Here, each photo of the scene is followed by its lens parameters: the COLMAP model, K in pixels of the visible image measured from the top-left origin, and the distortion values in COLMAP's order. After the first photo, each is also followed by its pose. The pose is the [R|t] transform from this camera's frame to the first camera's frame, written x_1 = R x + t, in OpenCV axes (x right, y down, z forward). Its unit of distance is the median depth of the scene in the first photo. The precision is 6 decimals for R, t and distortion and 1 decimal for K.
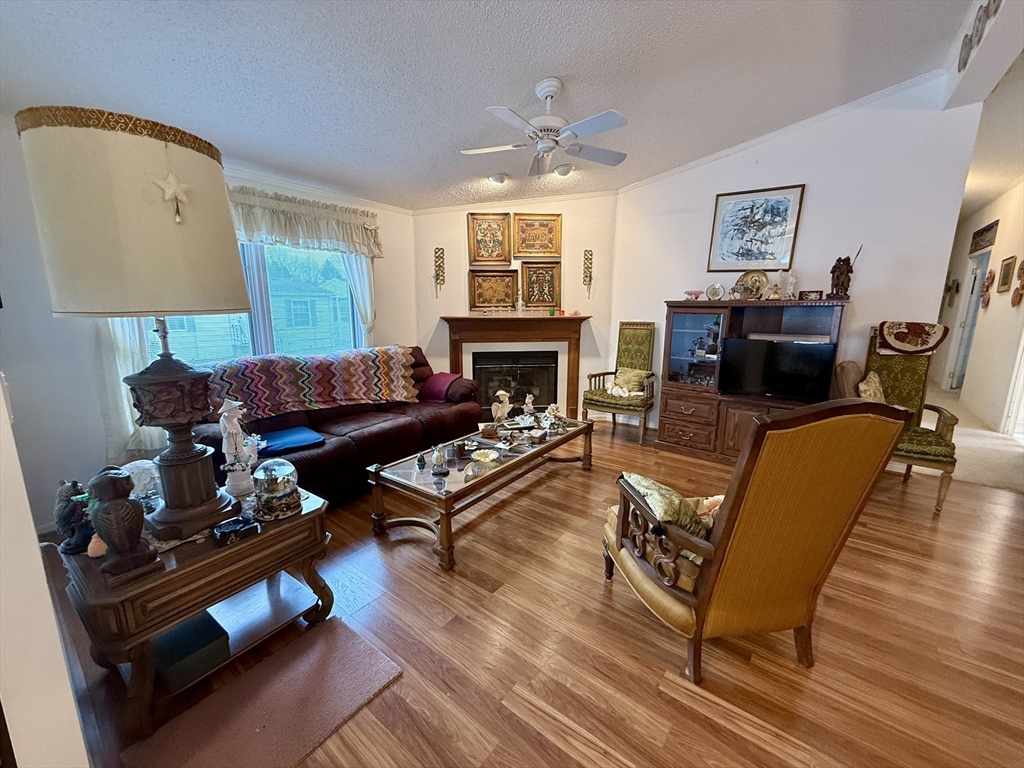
lens RADIAL K [[406.3, 0, 510.8], [0, 406.3, 383.1], [0, 0, 1]] dist [-0.000261, -0.000171]
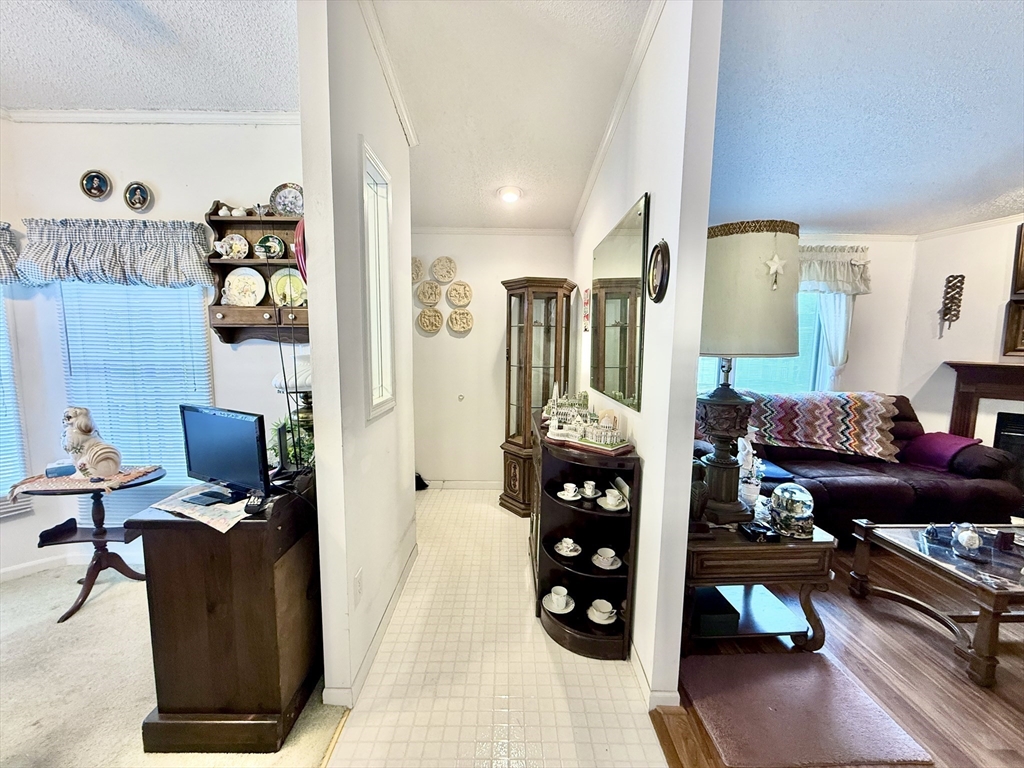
lens RADIAL K [[406.3, 0, 510.8], [0, 406.3, 383.1], [0, 0, 1]] dist [-0.000261, -0.000171]
pose [[0.618772, 0.092445, -0.780112, -0.100060], [-0.157962, 0.987411, -0.008282, 0.020930], [0.769525, 0.128353, 0.625585, -0.166655]]
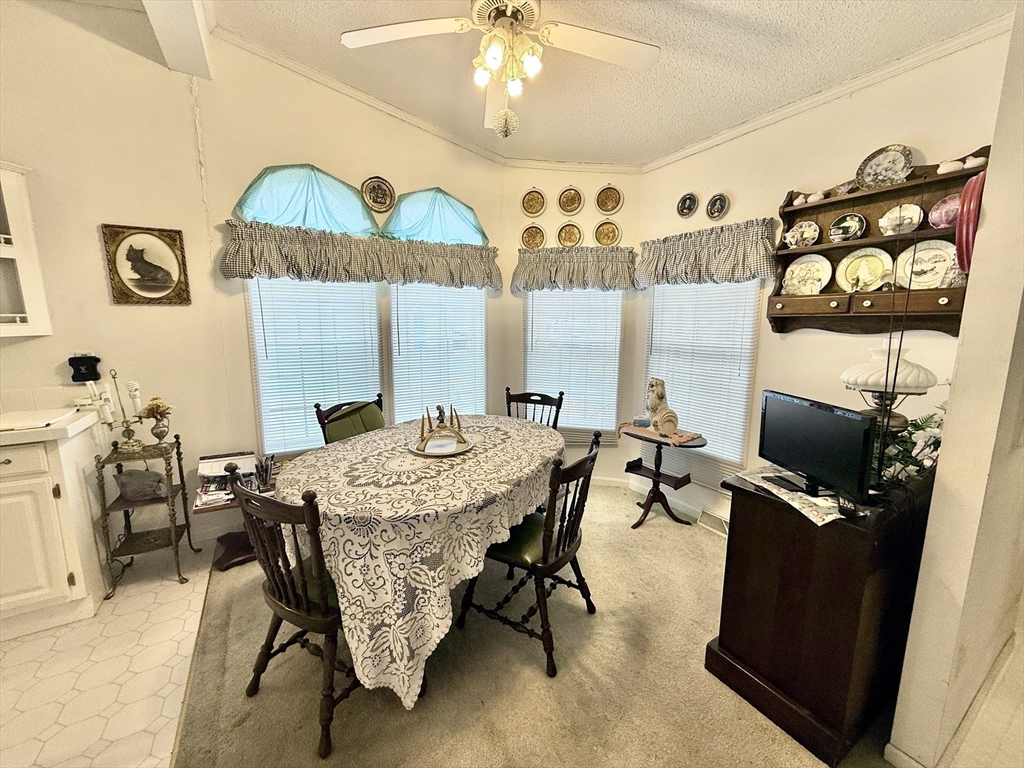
lens RADIAL K [[406.3, 0, 510.8], [0, 406.3, 383.1], [0, 0, 1]] dist [-0.000261, -0.000171]
pose [[-0.364277, 0.139189, -0.920831, -0.117542], [-0.179666, 0.959690, 0.216138, 0.047387], [0.913796, 0.244176, -0.324585, -0.340120]]
